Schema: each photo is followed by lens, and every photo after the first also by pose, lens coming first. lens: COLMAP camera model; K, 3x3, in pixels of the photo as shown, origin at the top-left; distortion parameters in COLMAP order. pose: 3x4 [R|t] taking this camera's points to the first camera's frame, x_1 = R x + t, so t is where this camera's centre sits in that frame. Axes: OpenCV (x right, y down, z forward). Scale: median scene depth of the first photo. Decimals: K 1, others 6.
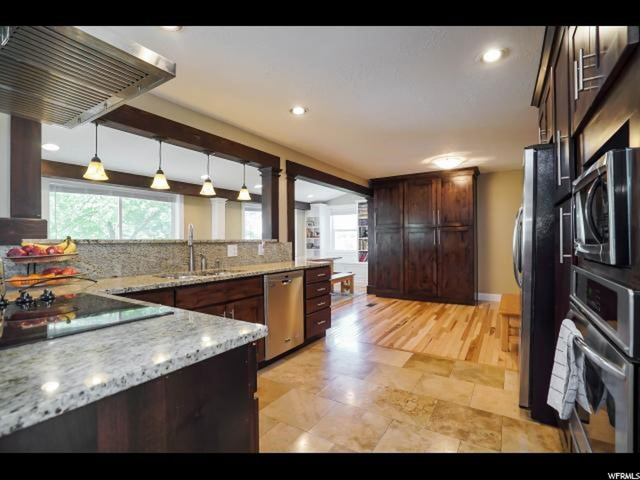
lens RADIAL K [[303.9, 0, 324.0], [0, 303.9, 240.6], [0, 0, 1]] dist [-0.027577, 0.001530]
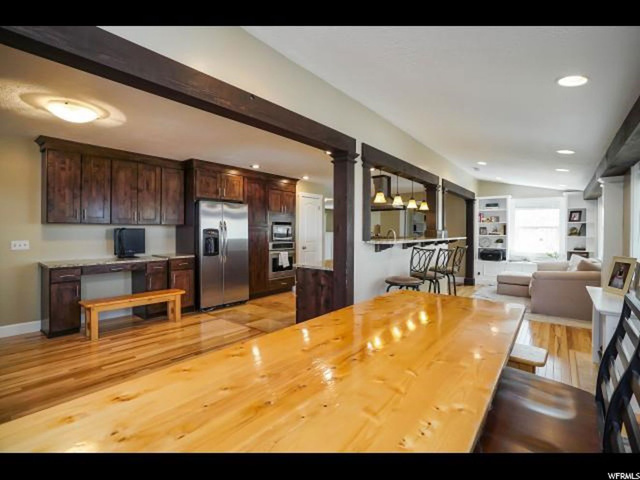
lens RADIAL K [[303.9, 0, 318.6], [0, 303.9, 236.0], [0, 0, 1]] dist [-0.027577, 0.001530]
pose [[-0.993612, -0.003207, 0.112804, -0.175848], [-0.002417, 0.999972, 0.007144, -0.029440], [-0.112824, 0.006826, -0.993592, 2.193429]]
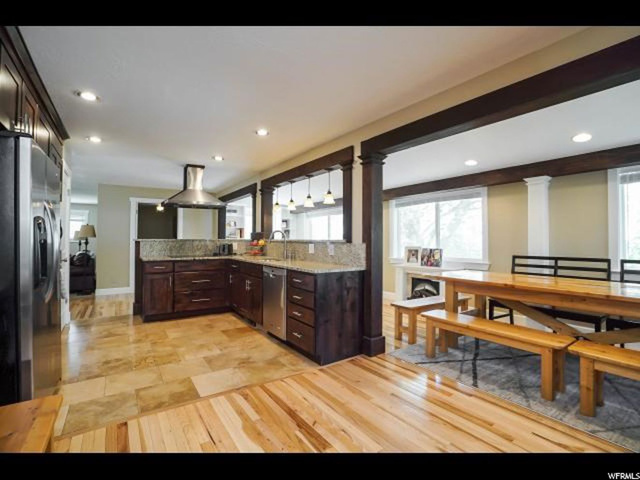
lens RADIAL K [[303.9, 0, 319.3], [0, 303.9, 239.9], [0, 0, 1]] dist [-0.027577, 0.001530]
pose [[-0.413356, 0.001475, -0.910568, 0.797988], [0.004434, 0.999990, -0.000392, -0.004111], [0.910559, -0.004199, -0.413359, 1.487768]]
